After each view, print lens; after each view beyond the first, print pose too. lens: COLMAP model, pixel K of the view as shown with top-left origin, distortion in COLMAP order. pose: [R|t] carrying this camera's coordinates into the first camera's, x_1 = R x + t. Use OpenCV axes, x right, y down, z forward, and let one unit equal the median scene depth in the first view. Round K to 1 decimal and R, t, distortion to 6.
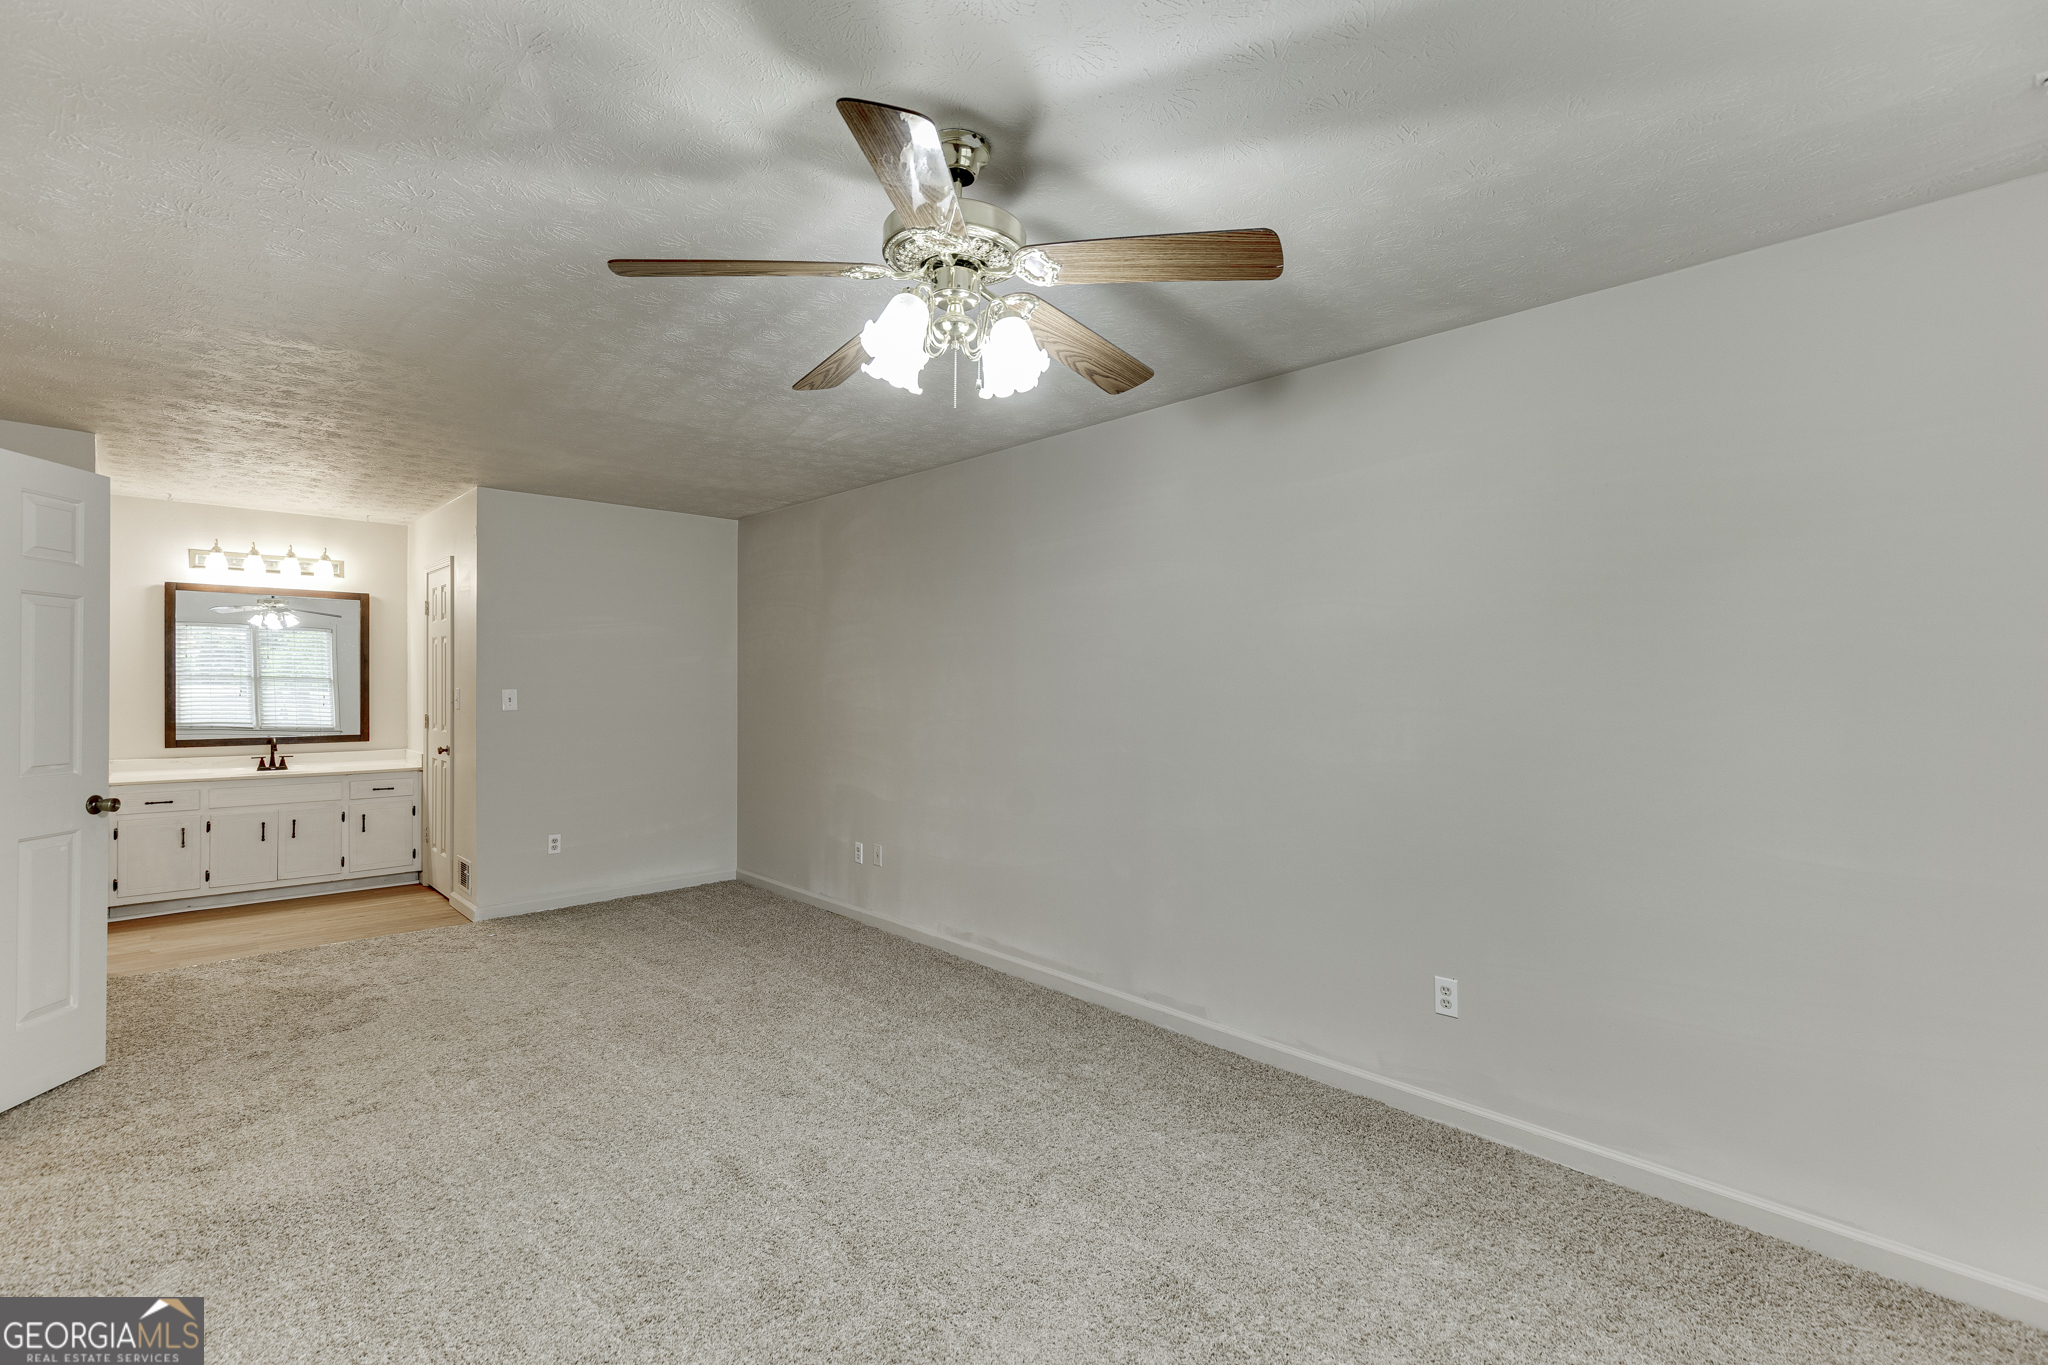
lens RADIAL K [[926.1, 0, 1044.9], [0, 926.1, 677.2], [0, 0, 1]] dist [0.004260, 0.000154]
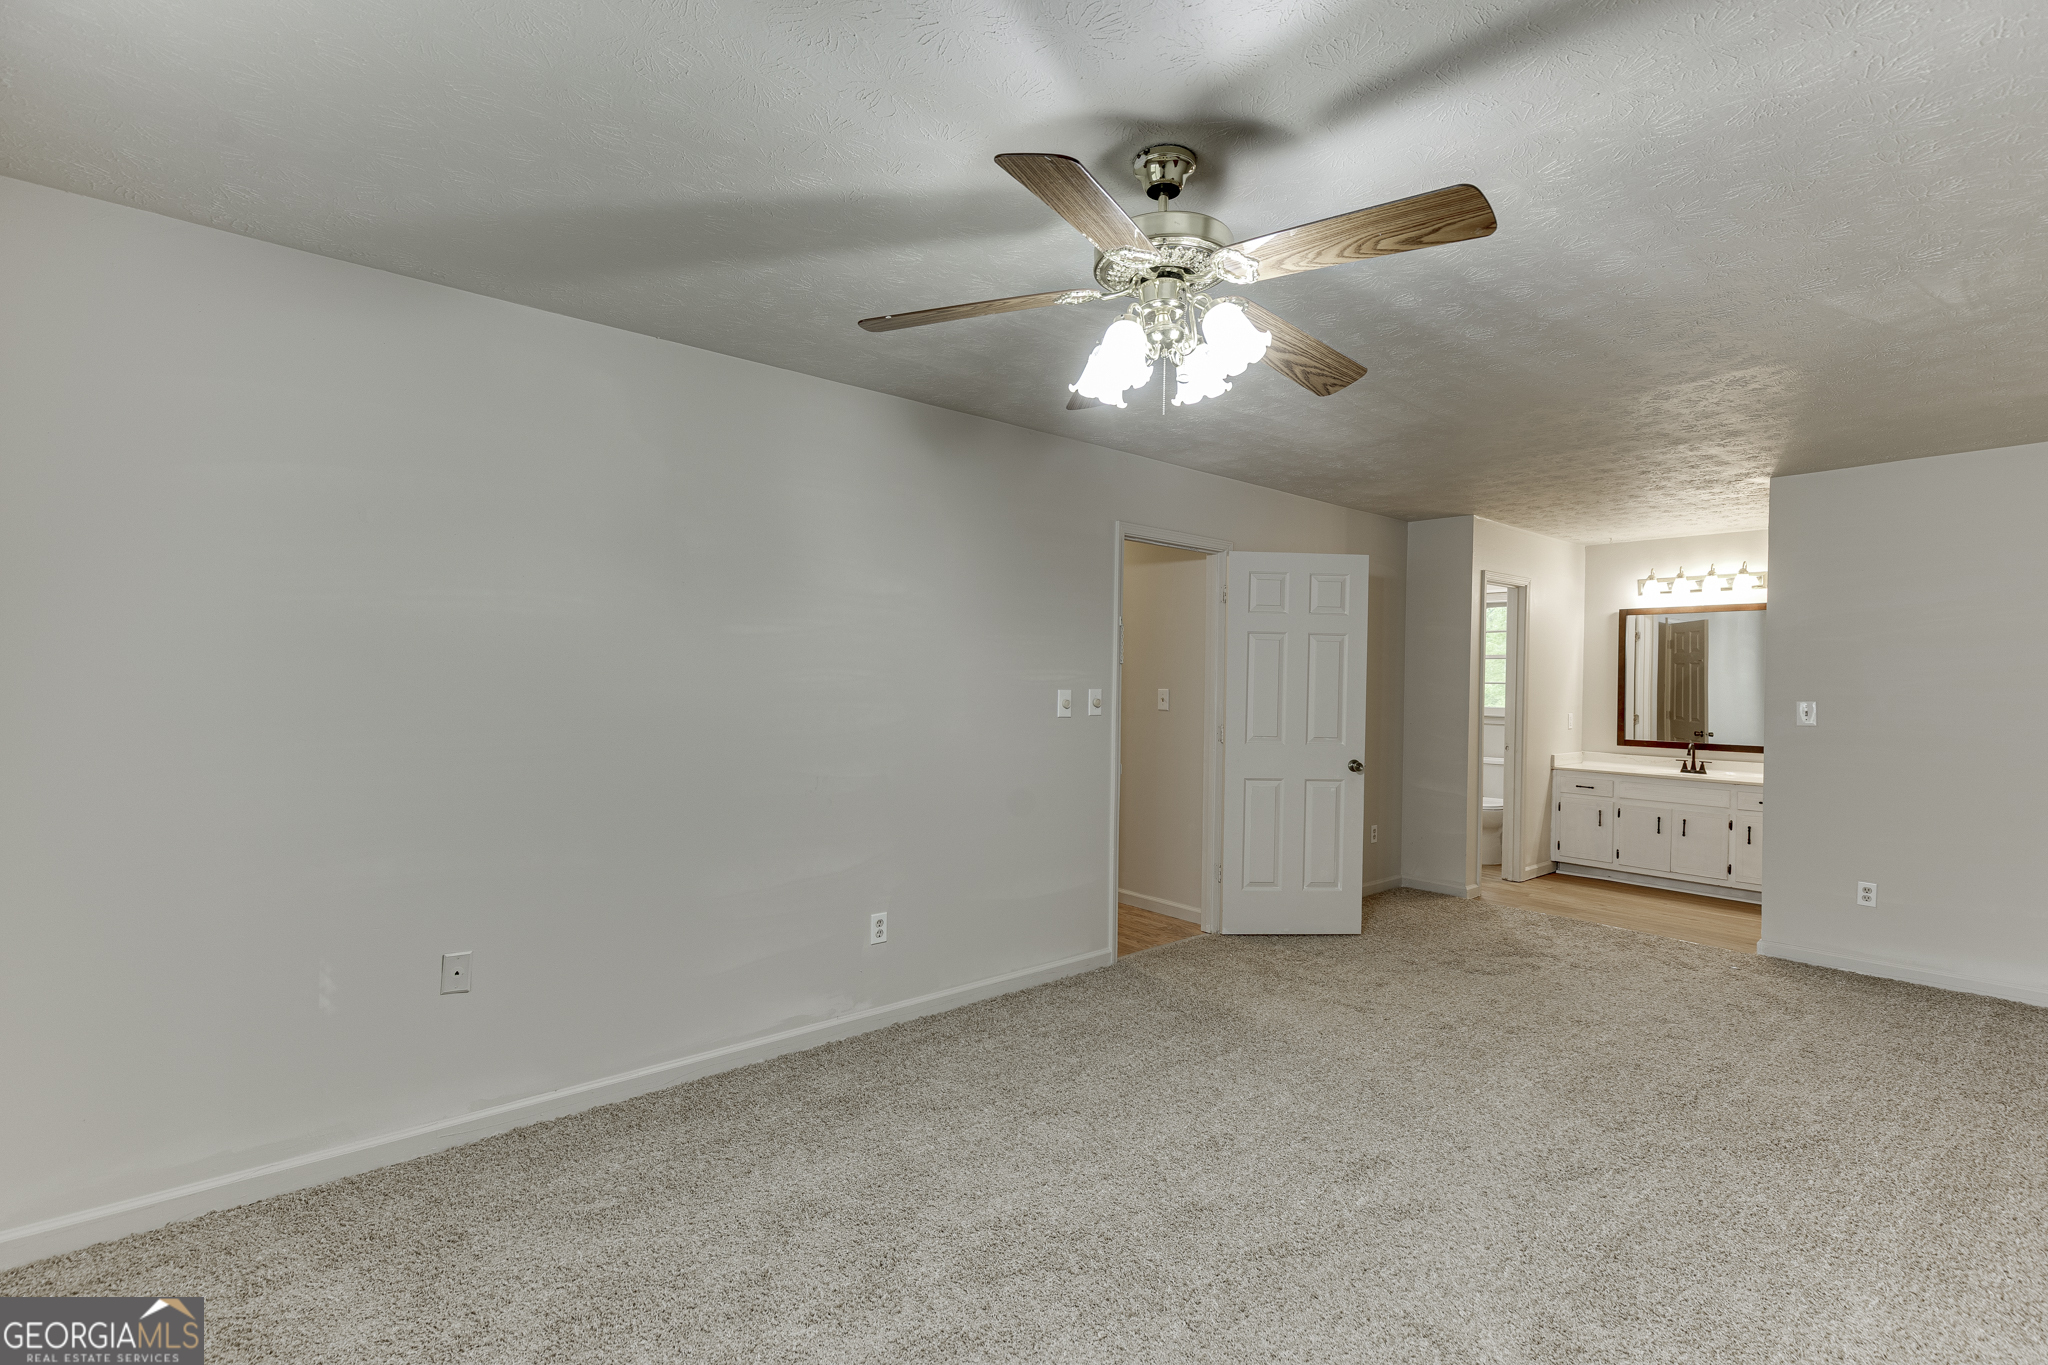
lens RADIAL K [[920.2, 0, 1028.1], [0, 920.2, 667.6], [0, 0, 1]] dist [0.001850, -0.000119]
pose [[-0.077355, -0.019987, -0.996803, 0.338341], [-0.009121, 0.999771, -0.019339, 0.005003], [0.996962, 0.007595, -0.077519, 0.339611]]
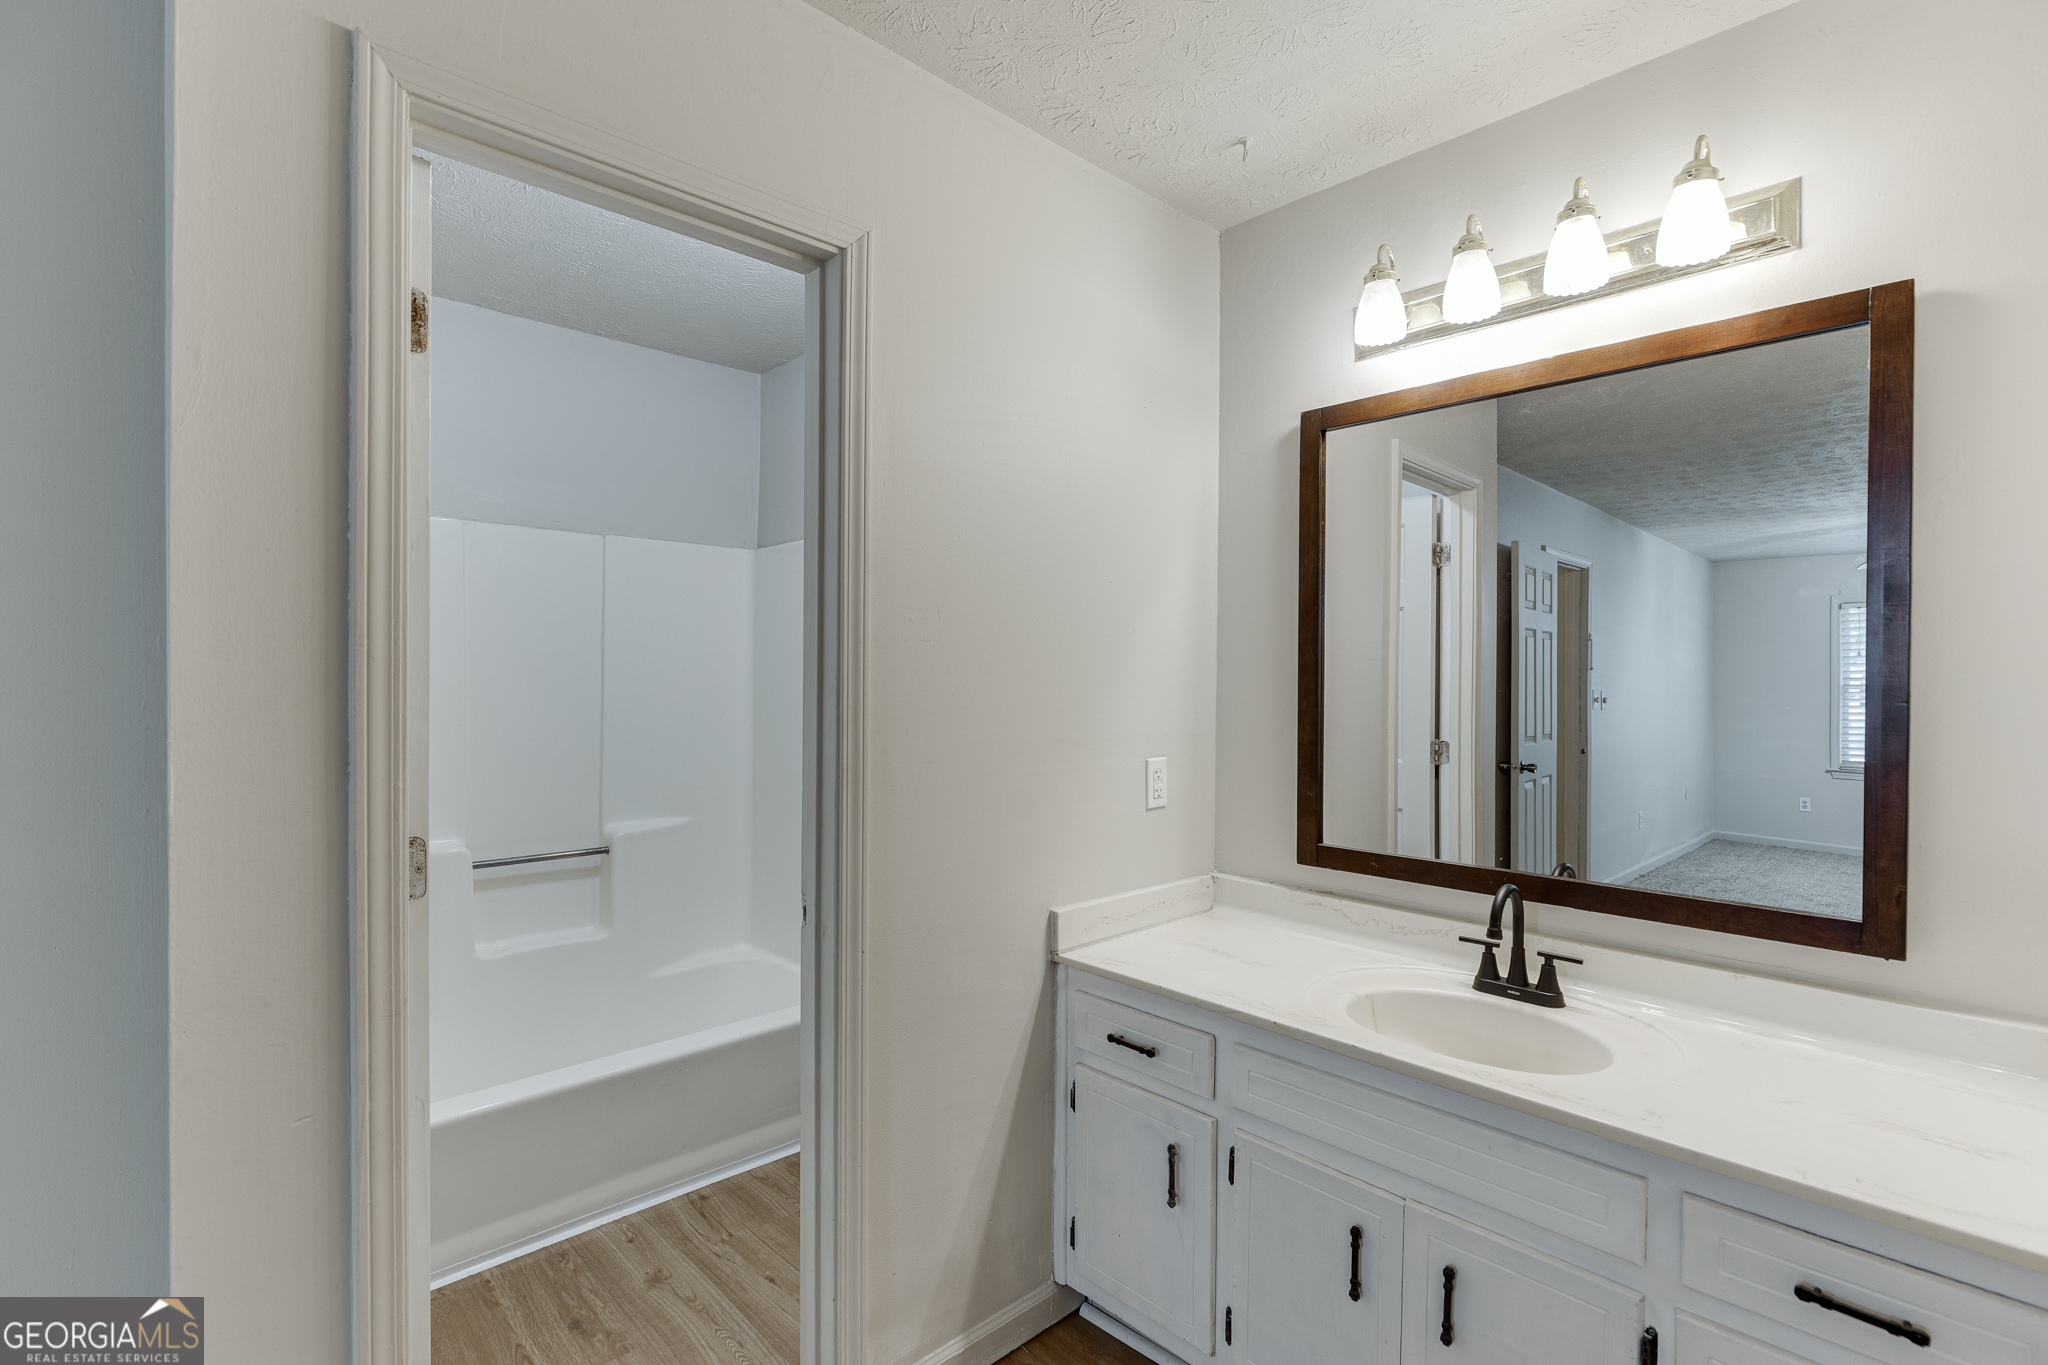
lens RADIAL K [[968.7, 0, 1024.0], [0, 968.7, 682.5], [0, 0, 1]] dist [0.000374, 0.000163]
pose [[-0.018956, -0.002378, -0.999817, -0.591521], [0.006386, 0.999976, -0.002500, 0.004843], [0.999800, -0.006433, -0.018940, 0.948373]]
